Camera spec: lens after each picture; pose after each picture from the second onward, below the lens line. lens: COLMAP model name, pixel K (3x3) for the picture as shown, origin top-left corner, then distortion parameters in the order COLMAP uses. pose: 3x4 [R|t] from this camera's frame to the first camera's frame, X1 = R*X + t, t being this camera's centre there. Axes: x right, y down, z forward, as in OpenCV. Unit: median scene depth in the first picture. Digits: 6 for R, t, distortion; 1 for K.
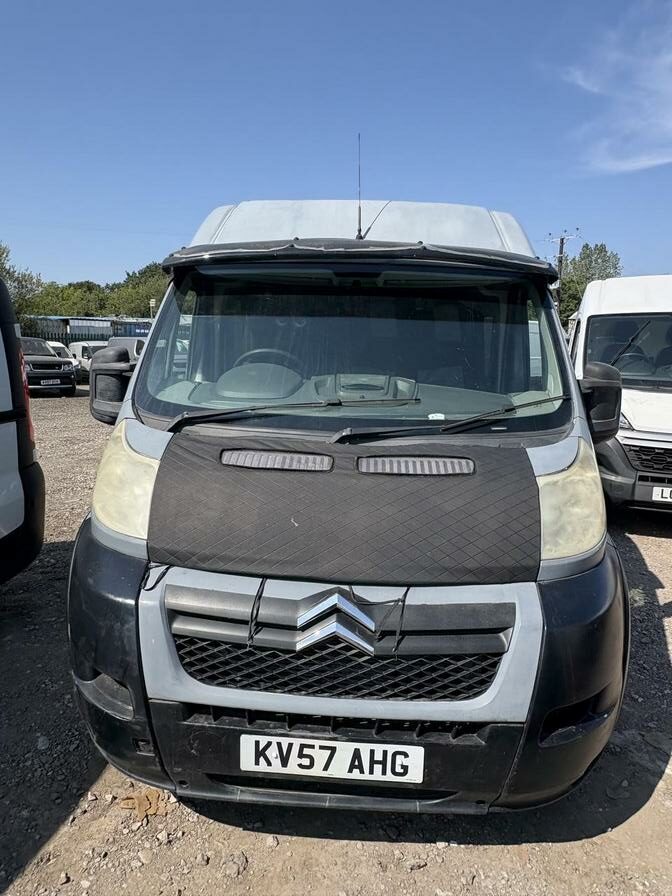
lens RADIAL K [[580.4, 0, 336.0], [0, 580.4, 448.0], [0, 0, 1]] dist [0.000465, 0.001093]
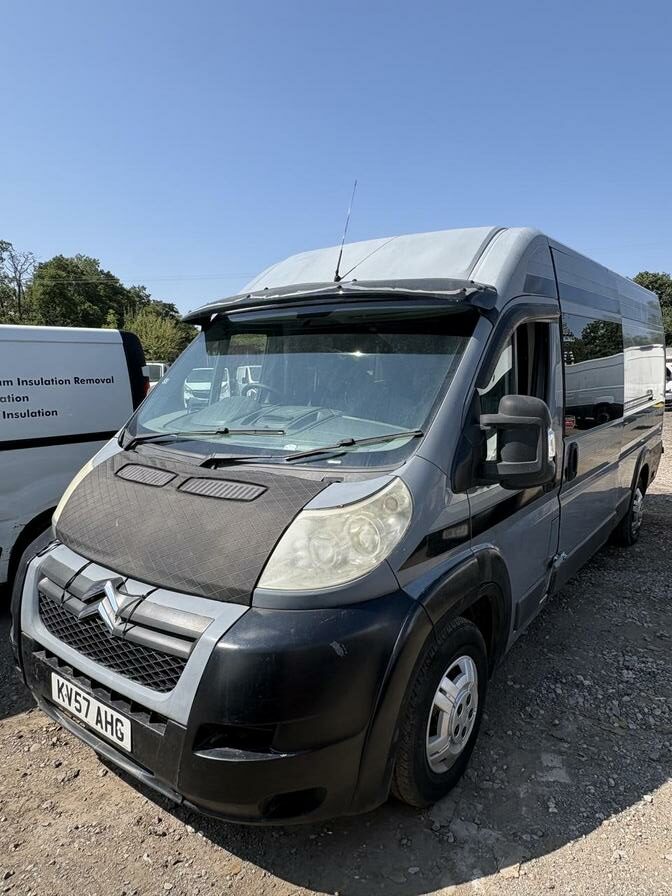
lens RADIAL K [[580.4, 0, 336.0], [0, 580.4, 448.0], [0, 0, 1]] dist [0.000465, 0.001093]
pose [[0.829098, 0.048346, -0.557009, 1.084286], [-0.070654, 0.997327, -0.018603, -0.049684], [0.554621, 0.054779, 0.830298, 0.203889]]
